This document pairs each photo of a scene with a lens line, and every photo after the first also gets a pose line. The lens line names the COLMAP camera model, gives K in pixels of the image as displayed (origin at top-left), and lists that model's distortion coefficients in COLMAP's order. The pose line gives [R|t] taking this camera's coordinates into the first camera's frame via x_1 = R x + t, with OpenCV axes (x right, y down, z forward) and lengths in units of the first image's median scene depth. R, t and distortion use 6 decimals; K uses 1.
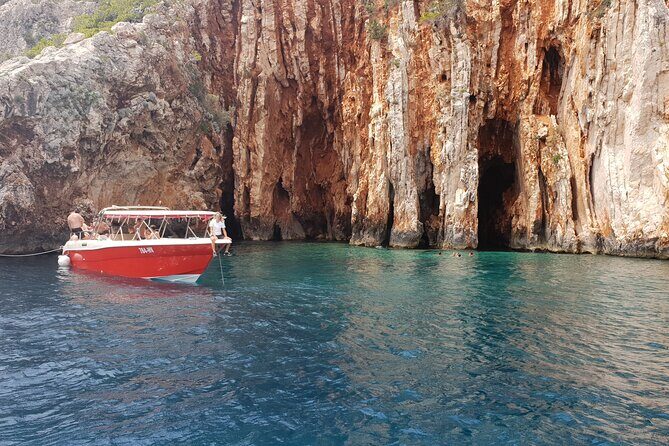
lens RADIAL K [[640.6, 0, 312.1], [0, 640.6, 223.4], [0, 0, 1]] dist [0.141592, -0.344680]
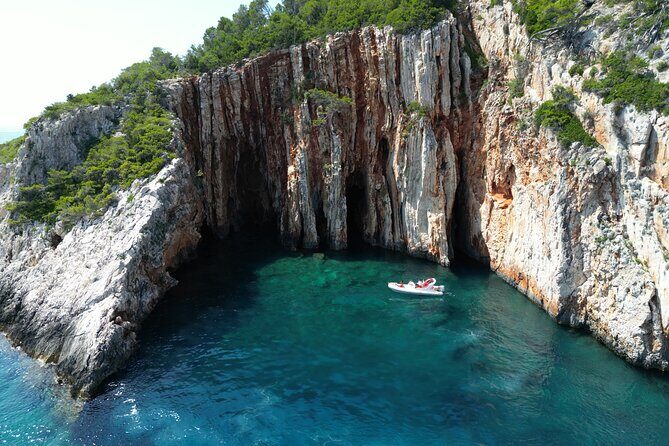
lens RADIAL K [[640.6, 0, 312.1], [0, 640.6, 223.4], [0, 0, 1]] dist [0.141592, -0.344680]
pose [[0.974670, -0.096124, 0.201938, -0.216919], [0.031439, 0.952846, 0.301820, -0.580250], [-0.221428, -0.287826, 0.931733, -0.714522]]
